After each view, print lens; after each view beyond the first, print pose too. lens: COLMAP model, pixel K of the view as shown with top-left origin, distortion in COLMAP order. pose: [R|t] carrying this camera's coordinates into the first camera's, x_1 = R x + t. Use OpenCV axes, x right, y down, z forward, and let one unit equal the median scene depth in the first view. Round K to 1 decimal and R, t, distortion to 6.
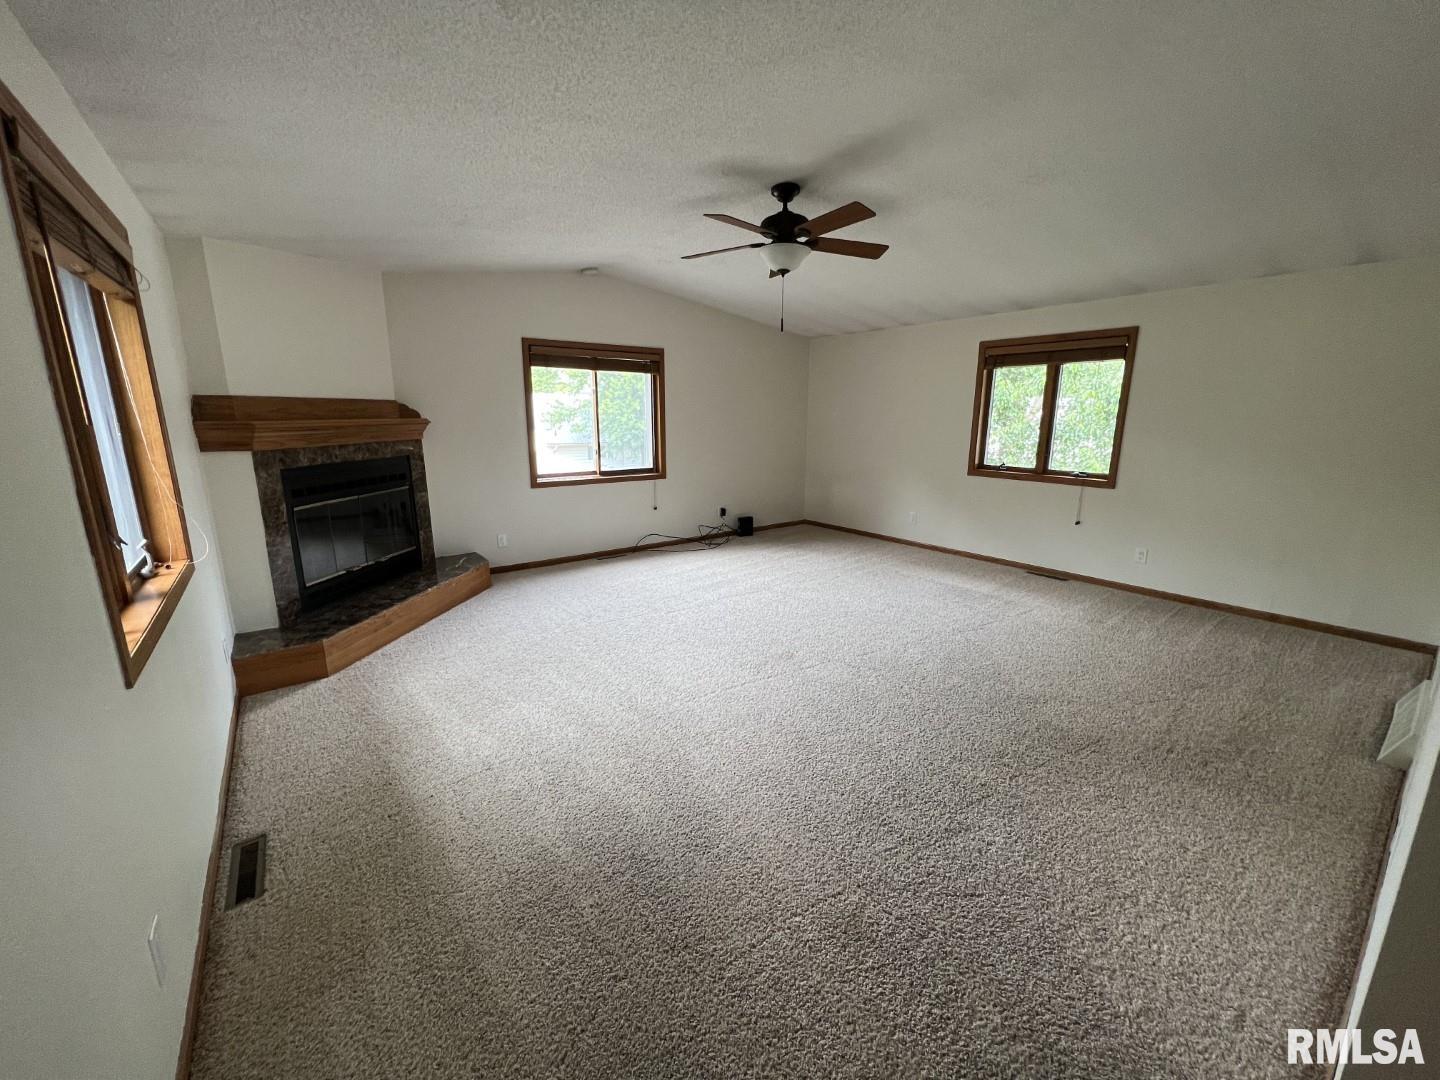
lens RADIAL K [[574.1, 0, 715.9], [0, 574.1, 533.4], [0, 0, 1]] dist [0.003560, 0.000319]
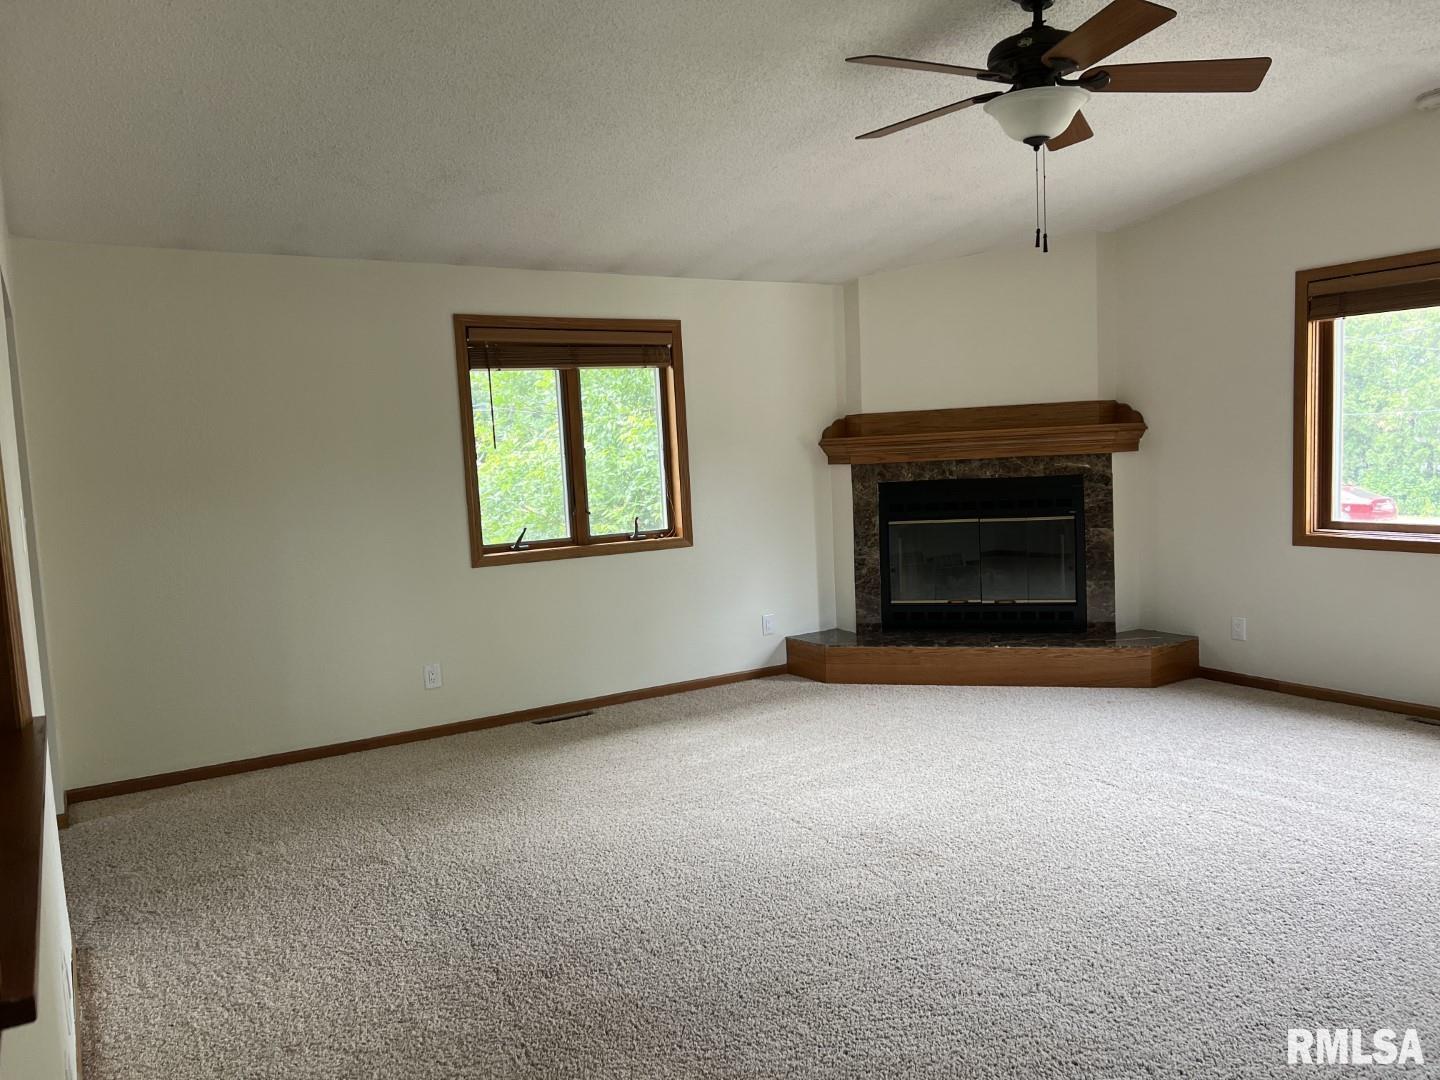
lens RADIAL K [[1083.2, 0, 717.2], [0, 1083.2, 544.7], [0, 0, 1]] dist [0.071508, -0.068827]
pose [[-0.089728, 0.103616, -0.990562, 1.064022], [-0.158164, 0.980470, 0.116887, -0.162341], [0.983327, 0.167160, -0.071588, 0.770955]]
